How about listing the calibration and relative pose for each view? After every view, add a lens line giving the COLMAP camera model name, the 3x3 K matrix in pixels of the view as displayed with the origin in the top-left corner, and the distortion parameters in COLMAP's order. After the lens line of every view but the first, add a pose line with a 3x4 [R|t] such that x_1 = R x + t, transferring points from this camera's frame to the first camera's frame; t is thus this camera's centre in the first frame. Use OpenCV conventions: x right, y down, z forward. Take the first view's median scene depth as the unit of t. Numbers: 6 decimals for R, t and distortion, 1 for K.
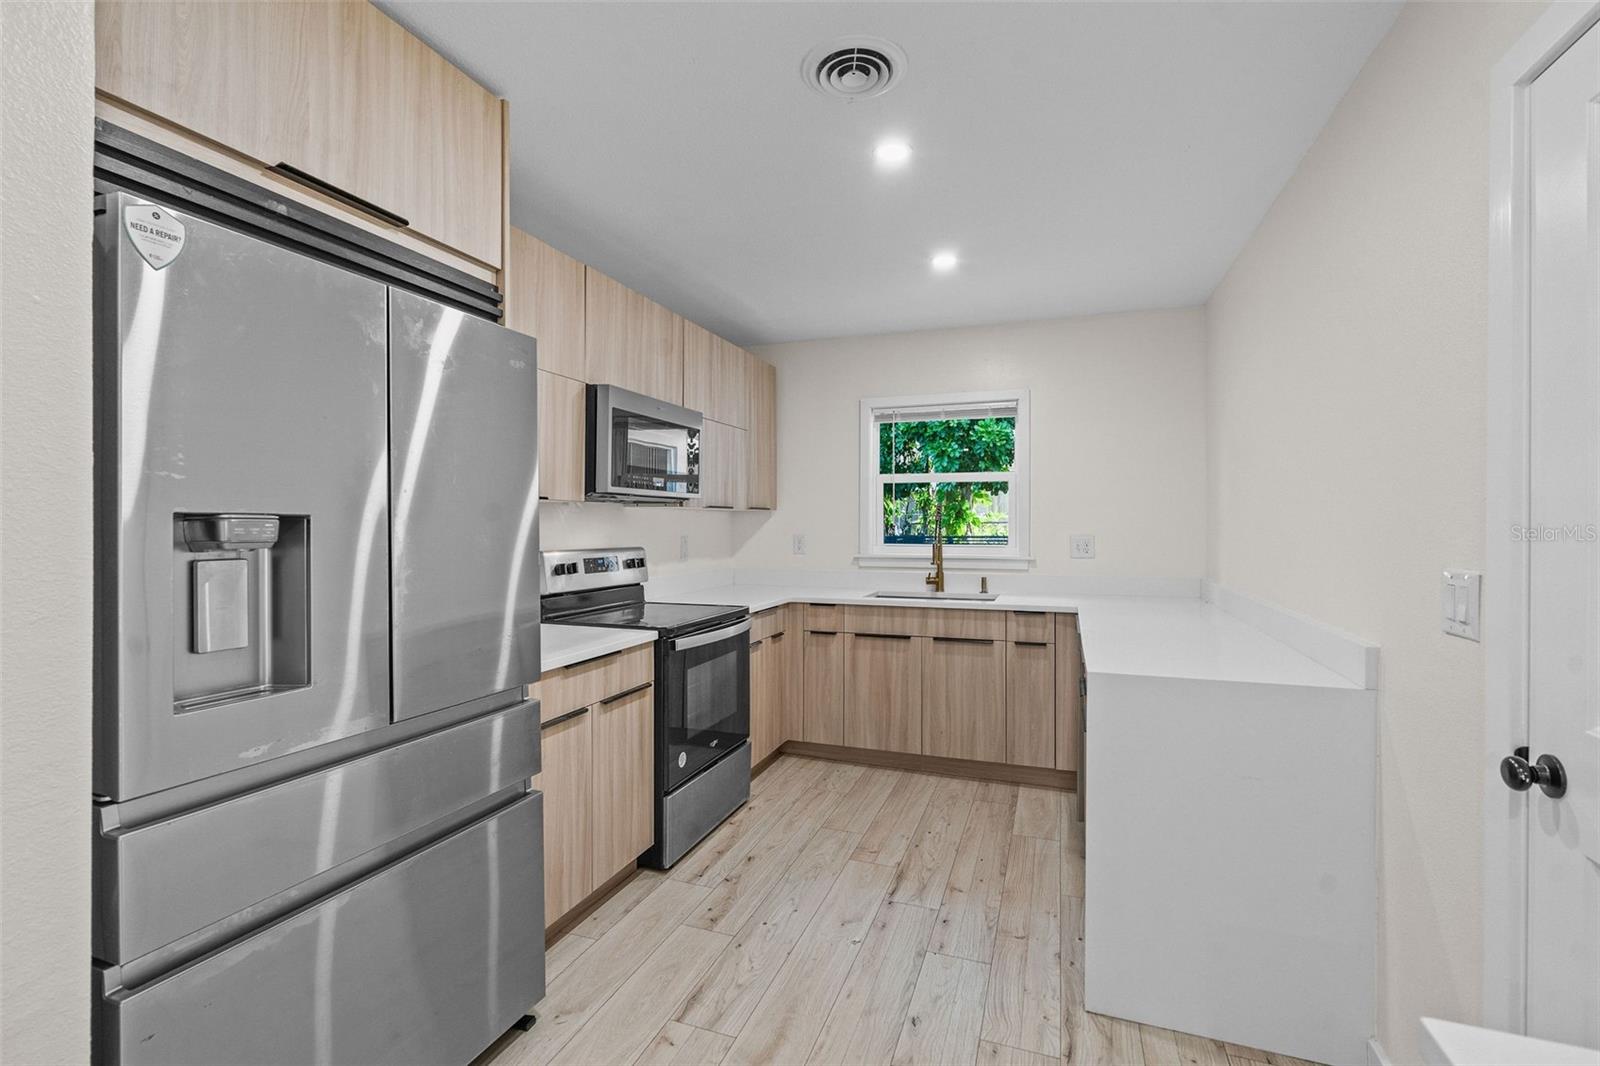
lens RADIAL K [[730.2, 0, 794.7], [0, 730.2, 525.5], [0, 0, 1]] dist [-0.005221, 0.000263]
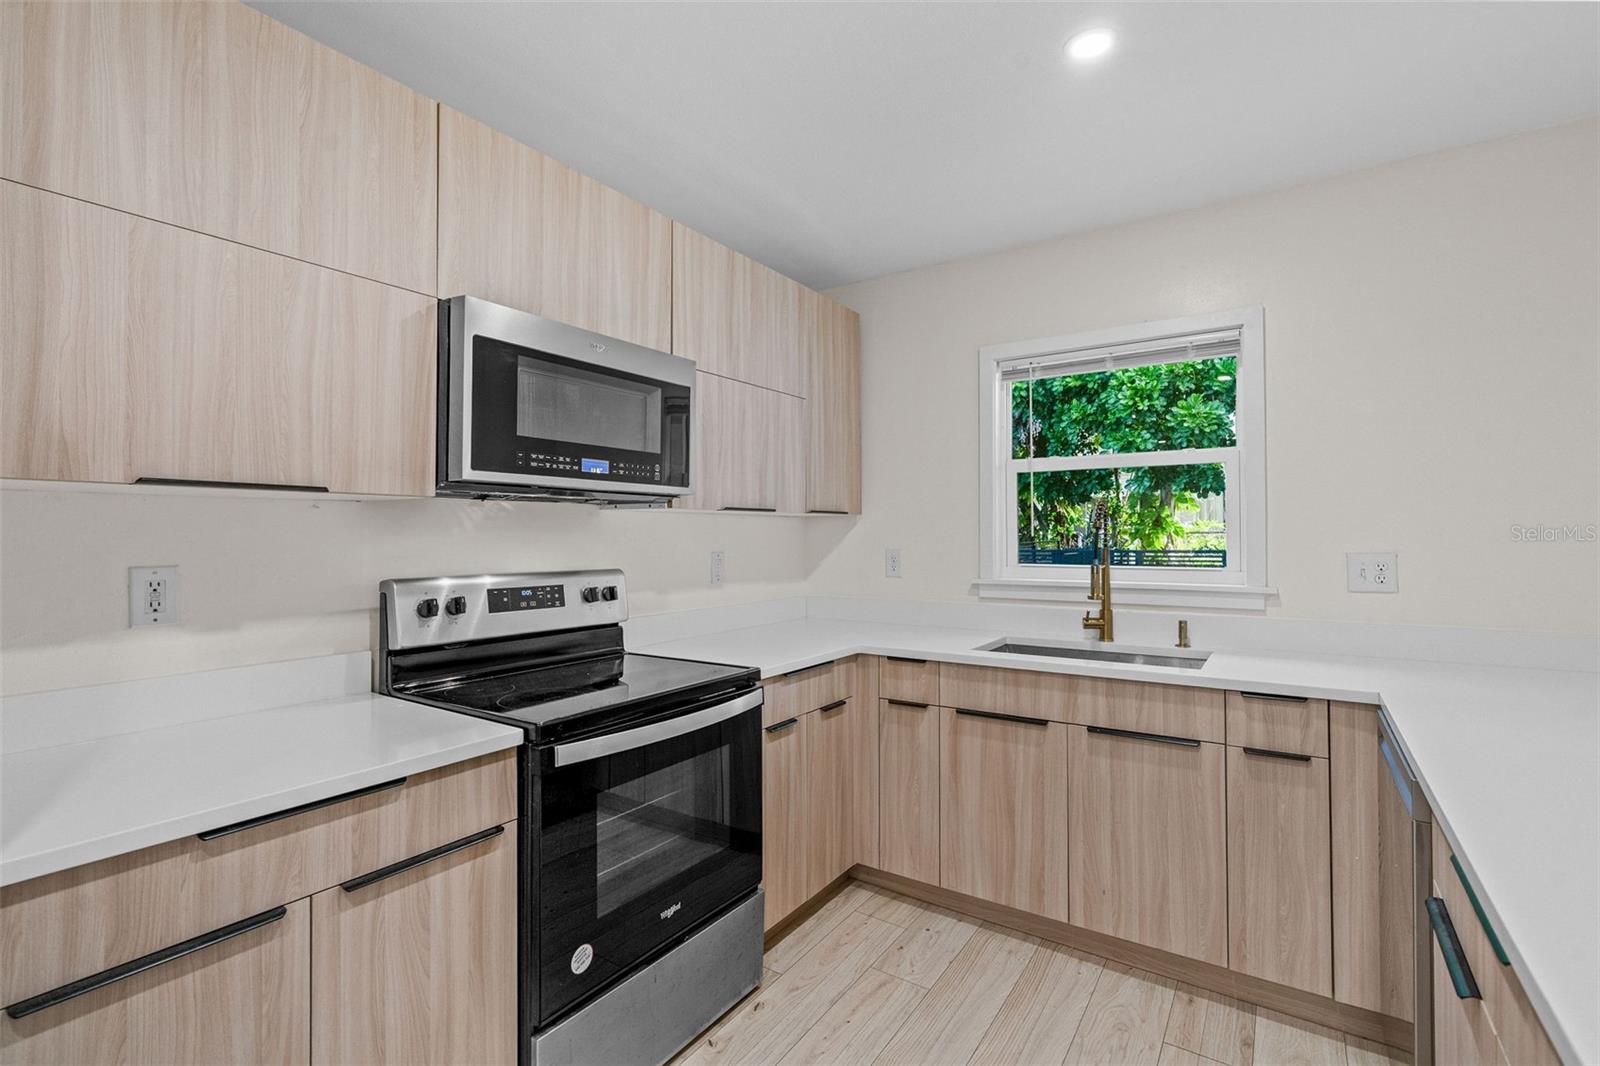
lens RADIAL K [[730.2, 0, 794.7], [0, 730.2, 525.5], [0, 0, 1]] dist [-0.005221, 0.000263]
pose [[0.970330, -0.006770, -0.241689, 0.103065], [0.002912, 0.999863, -0.016315, 0.000687], [0.241766, 0.015127, 0.970217, 0.368105]]
